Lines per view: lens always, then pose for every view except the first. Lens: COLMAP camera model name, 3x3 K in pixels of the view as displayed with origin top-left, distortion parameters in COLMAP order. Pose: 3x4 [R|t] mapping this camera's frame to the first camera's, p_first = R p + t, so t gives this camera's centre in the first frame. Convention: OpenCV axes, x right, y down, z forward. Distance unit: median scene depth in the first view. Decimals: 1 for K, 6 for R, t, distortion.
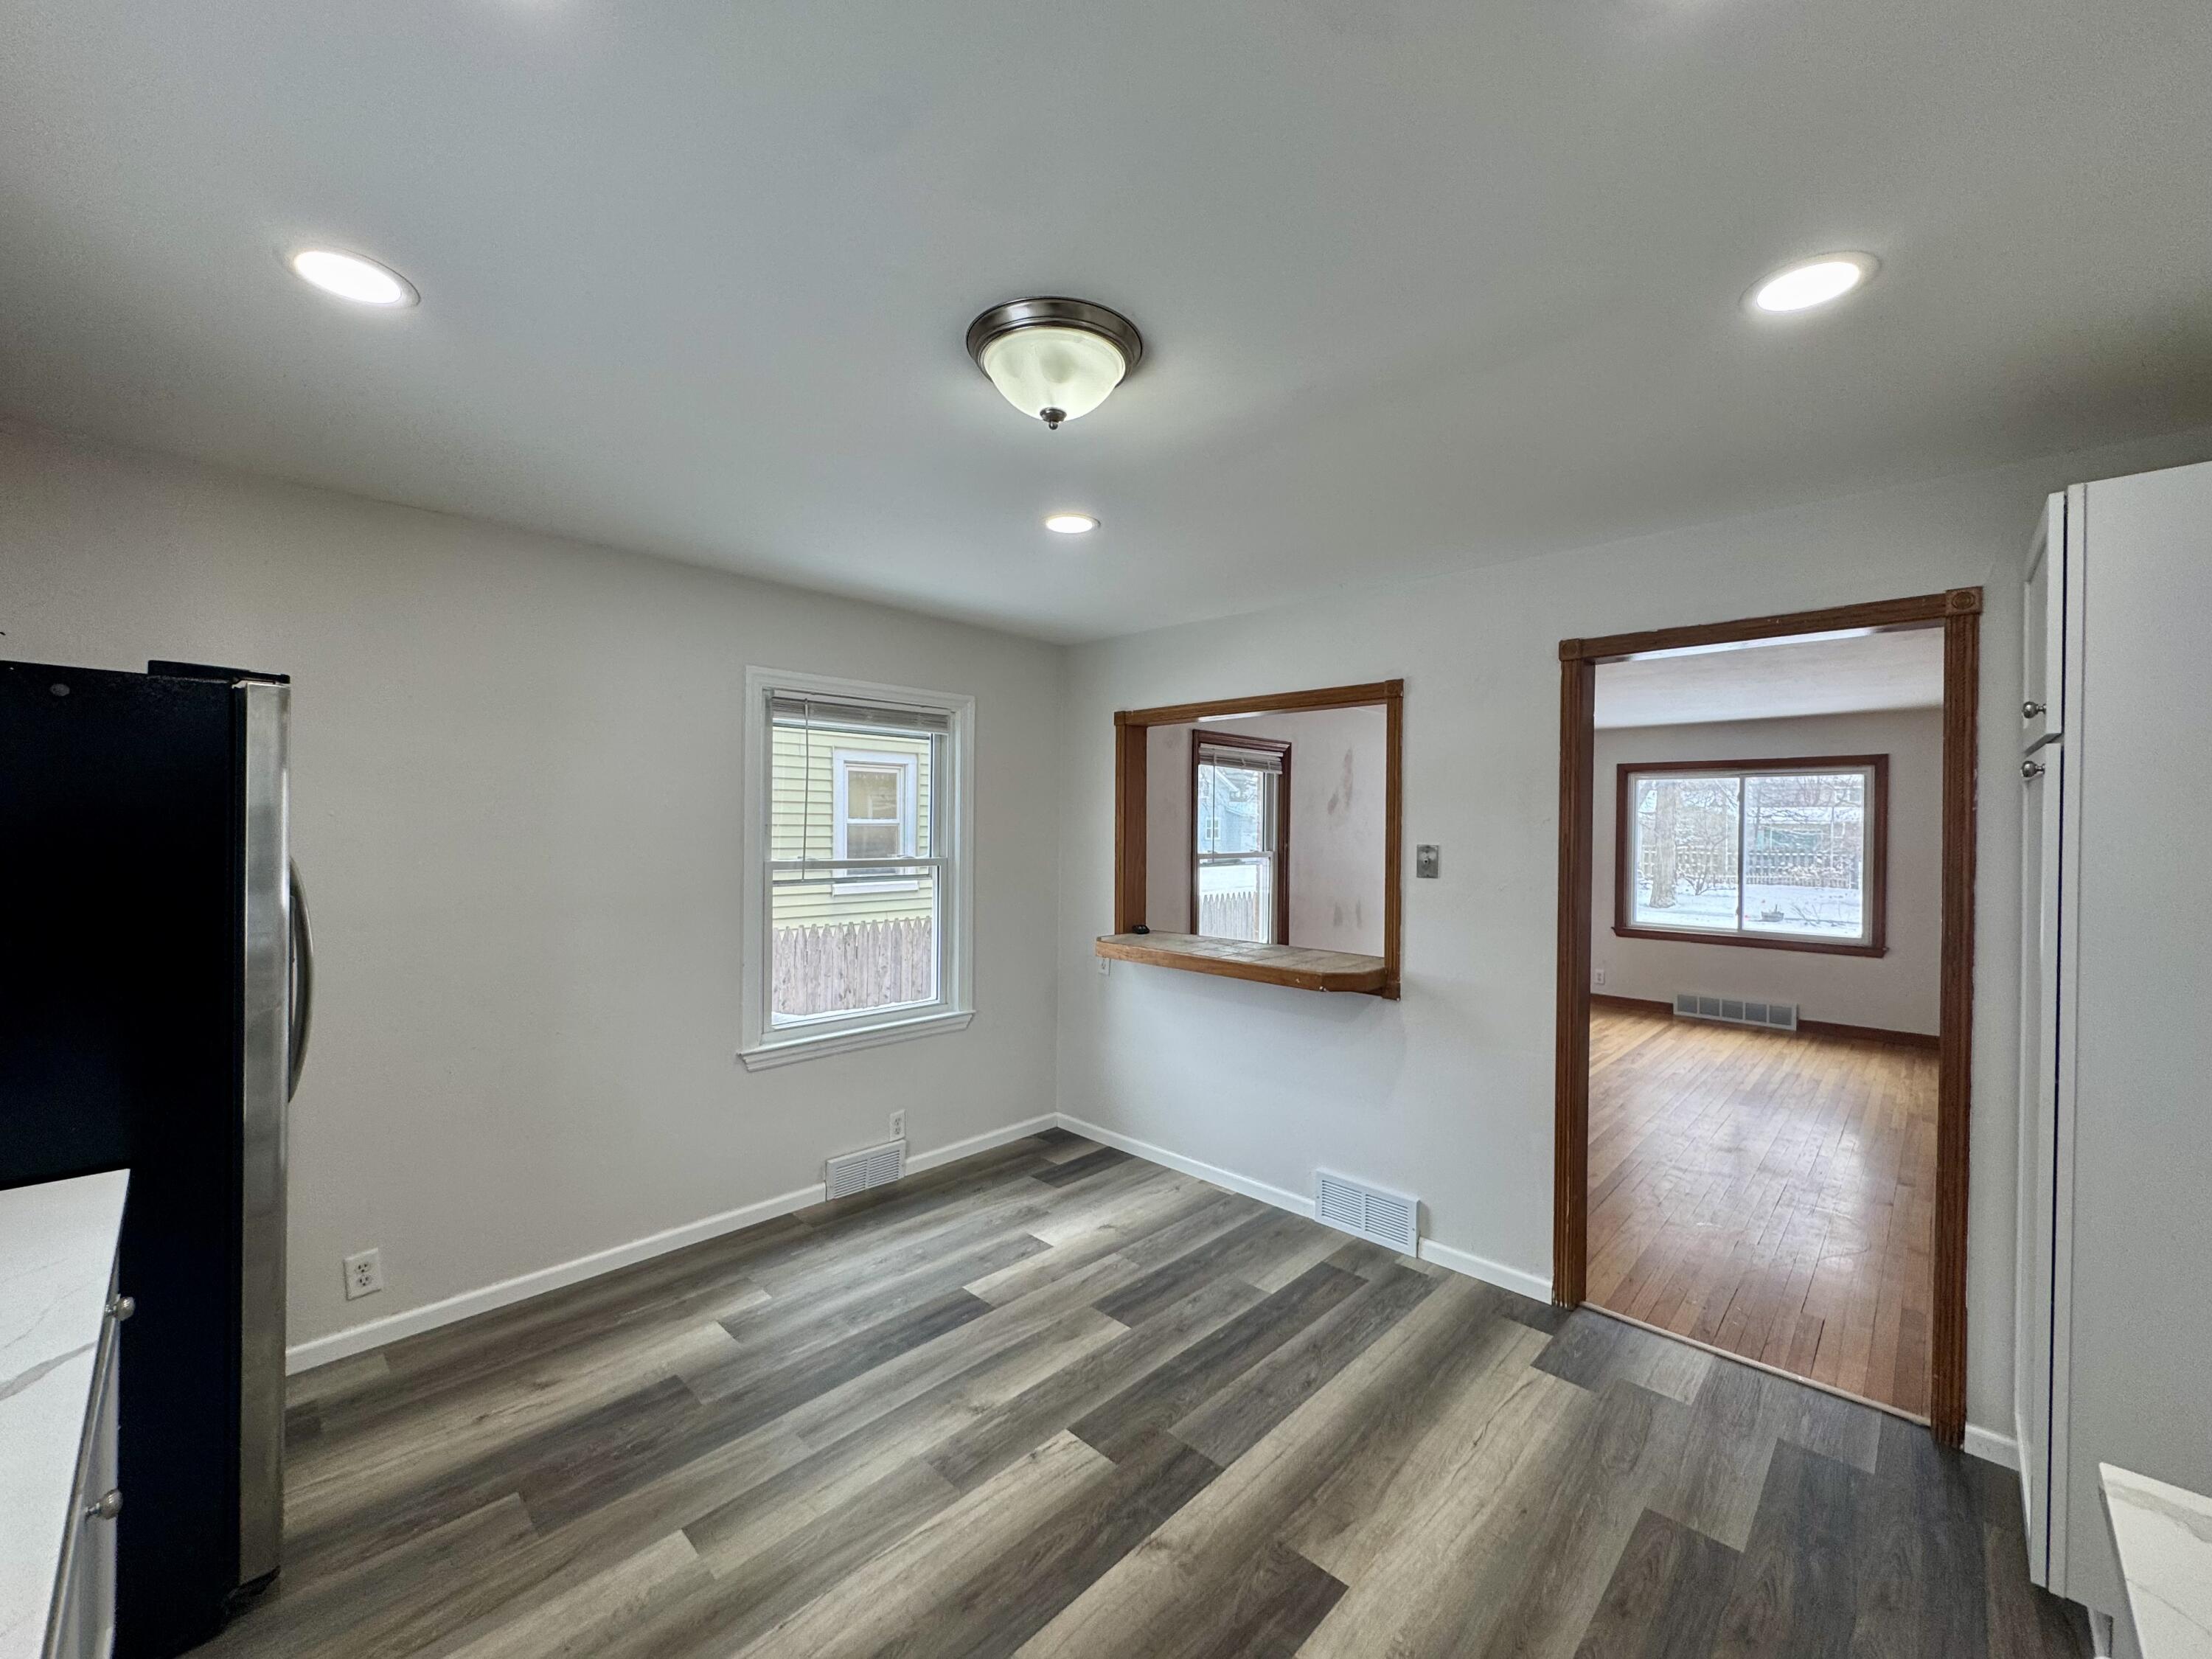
lens RADIAL K [[881.6, 0, 1104.5], [0, 881.6, 829.8], [0, 0, 1]] dist [-0.000815, -0.000331]
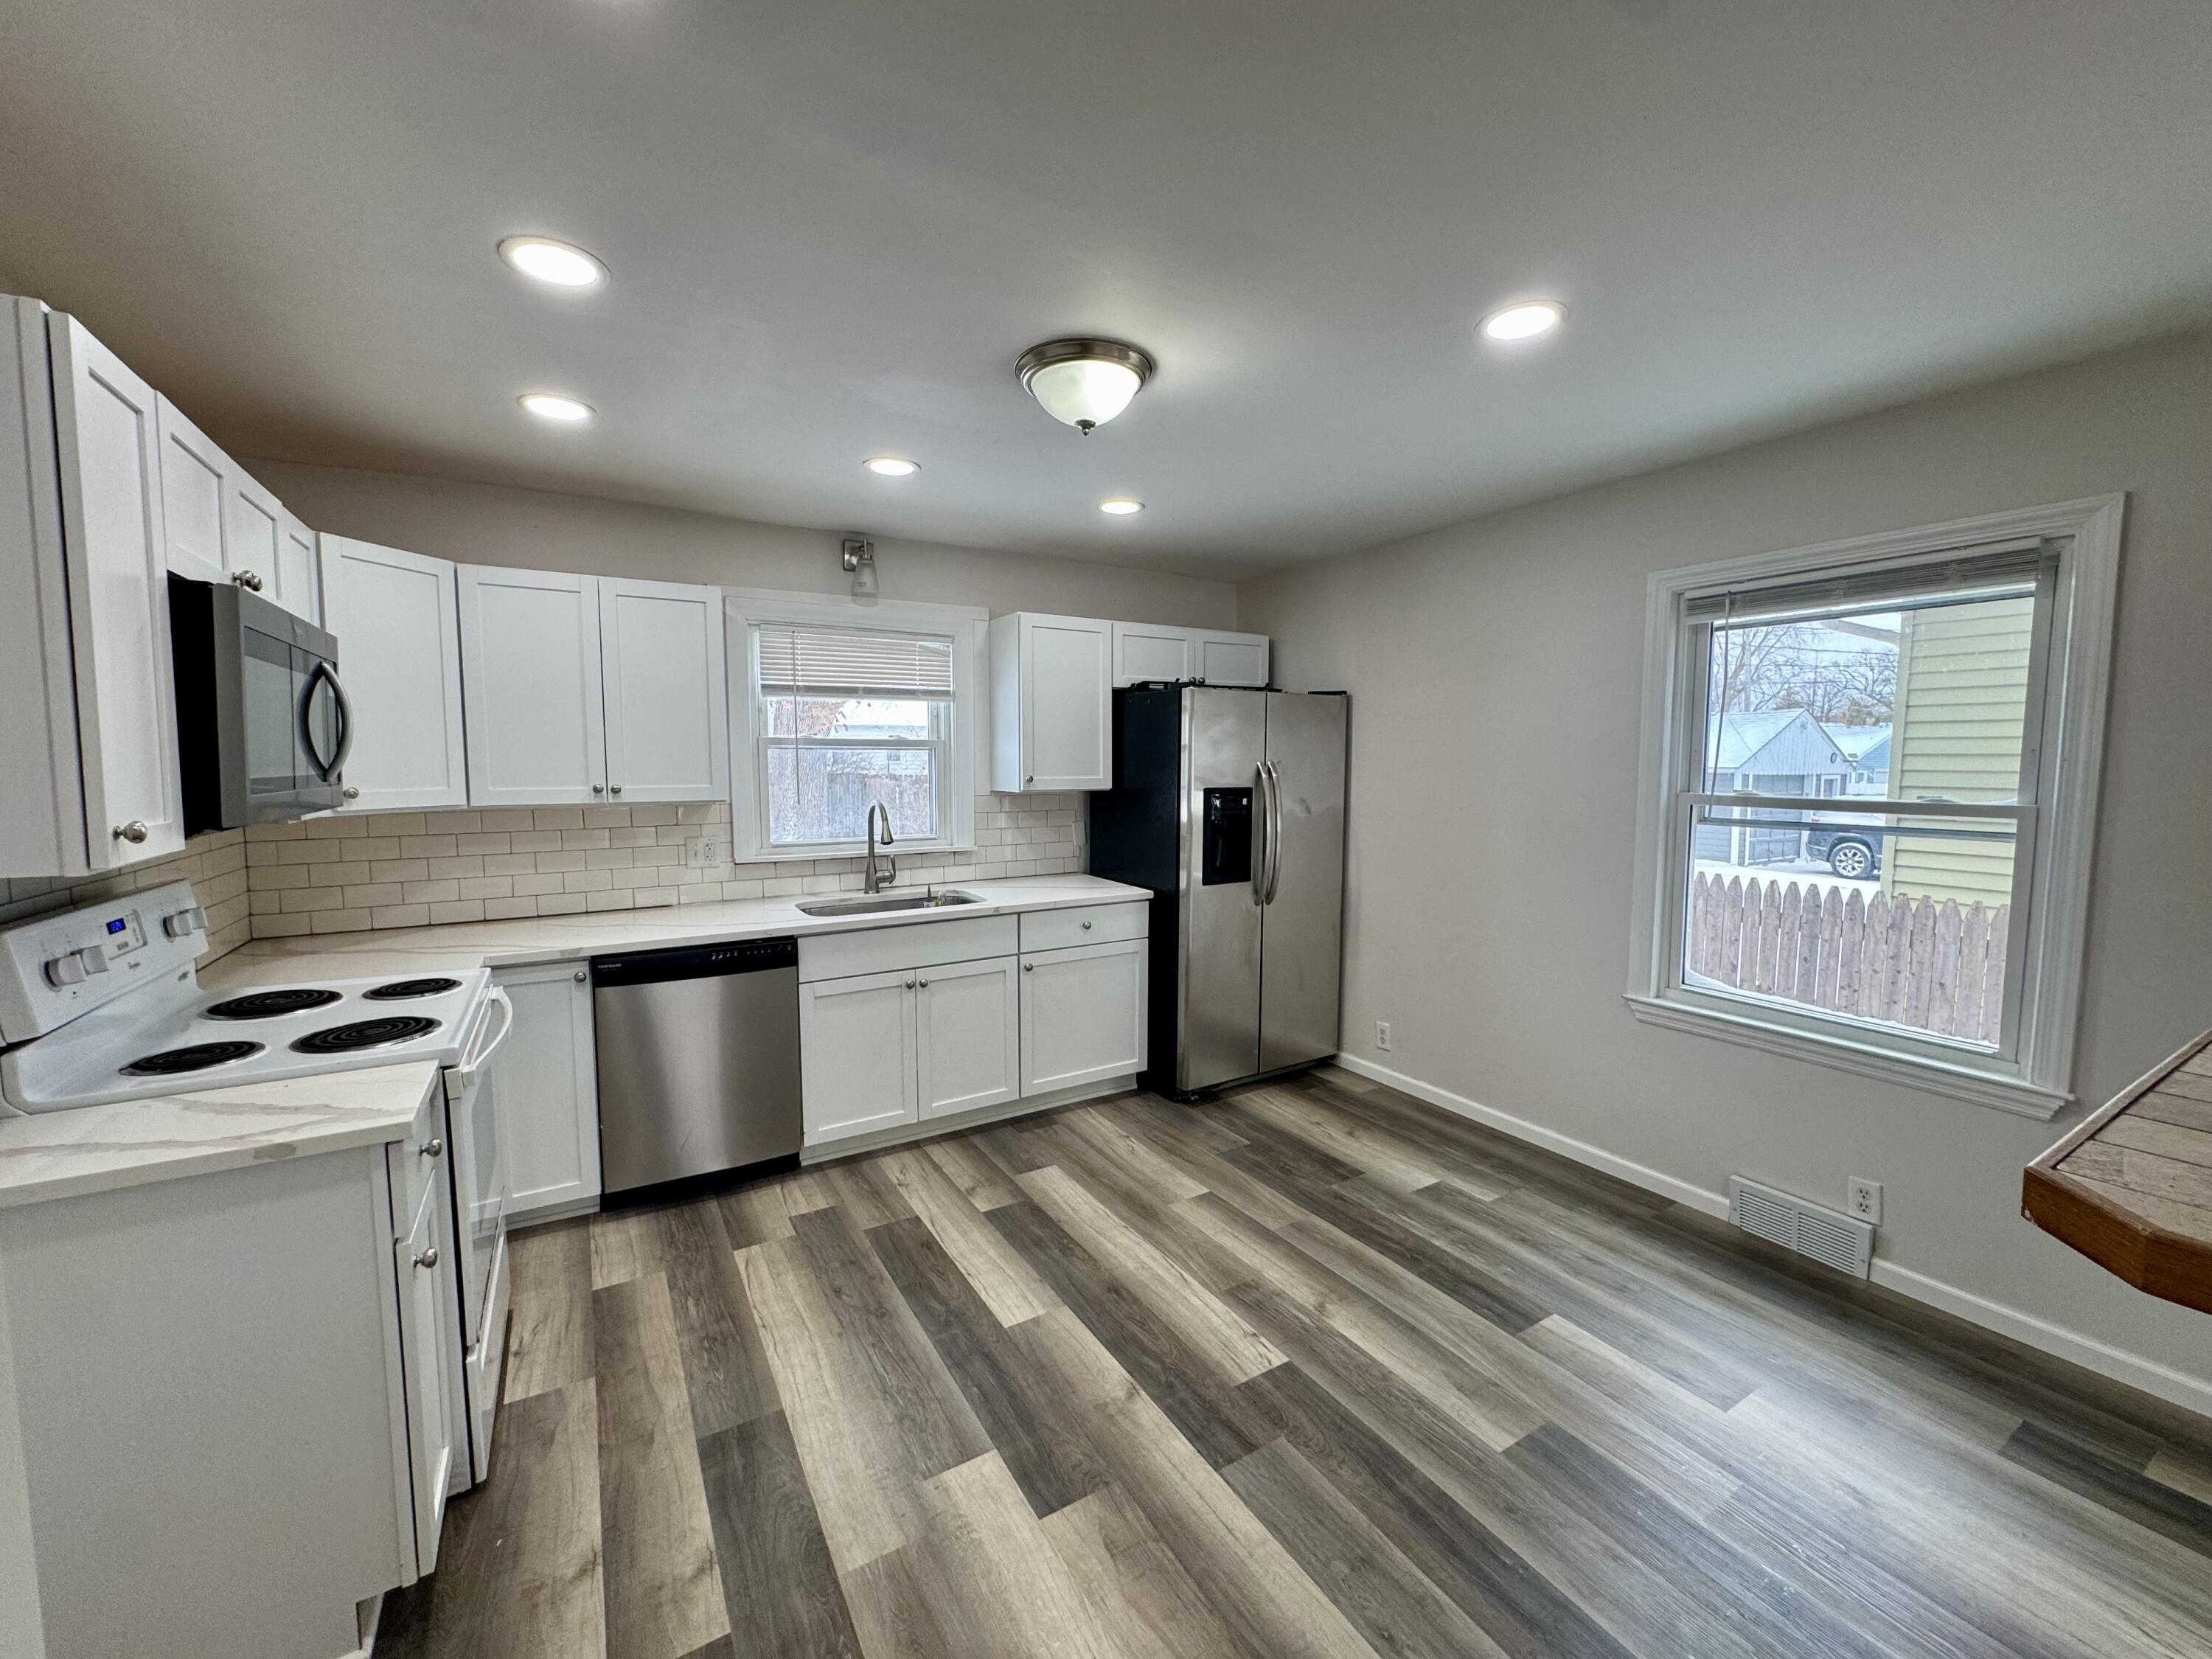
lens RADIAL K [[881.6, 0, 1107.6], [0, 881.6, 828.2], [0, 0, 1]] dist [-0.000815, -0.000331]
pose [[-0.255967, 0.067780, -0.964306, 0.798620], [-0.007647, 0.997366, 0.072134, 0.016231], [0.966655, 0.025837, -0.254775, 0.904918]]
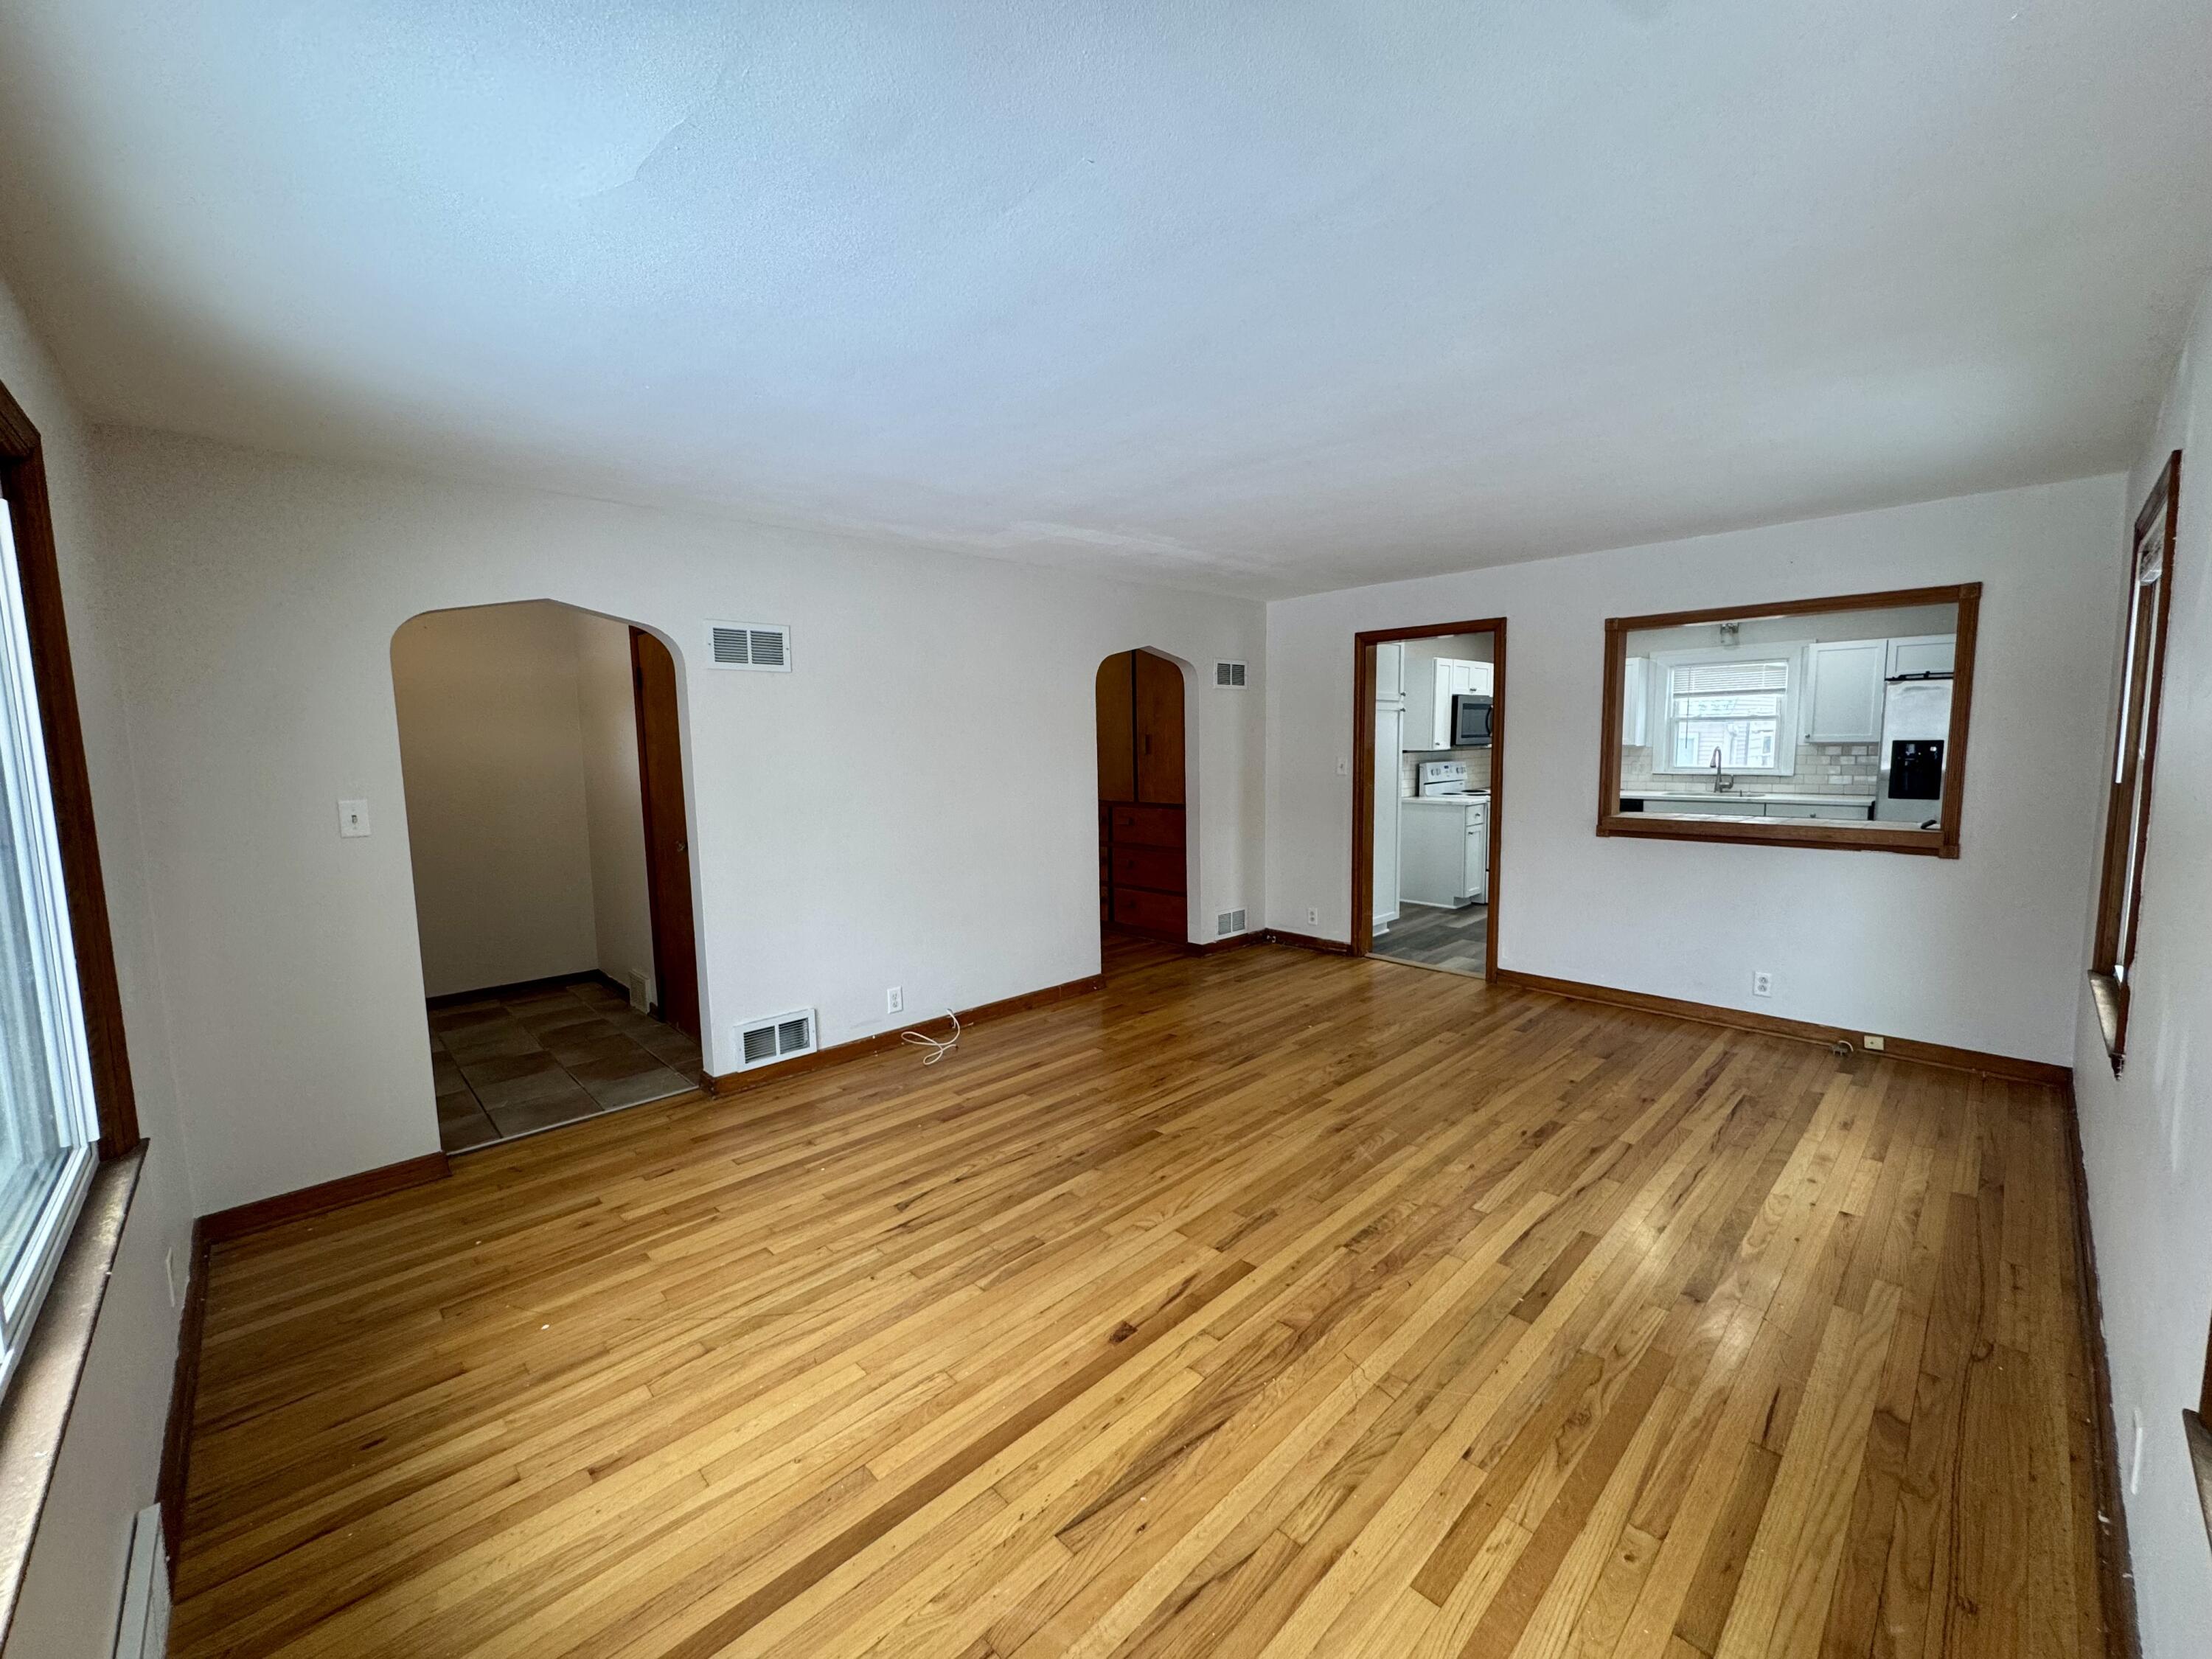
lens RADIAL K [[881.6, 0, 1109.2], [0, 881.6, 826.5], [0, 0, 1]] dist [-0.000815, -0.000331]
pose [[-0.999230, 0.005218, 0.038883, 1.431976], [0.009240, 0.994534, 0.104001, 0.017658], [-0.038128, 0.104281, -0.993817, 3.212437]]
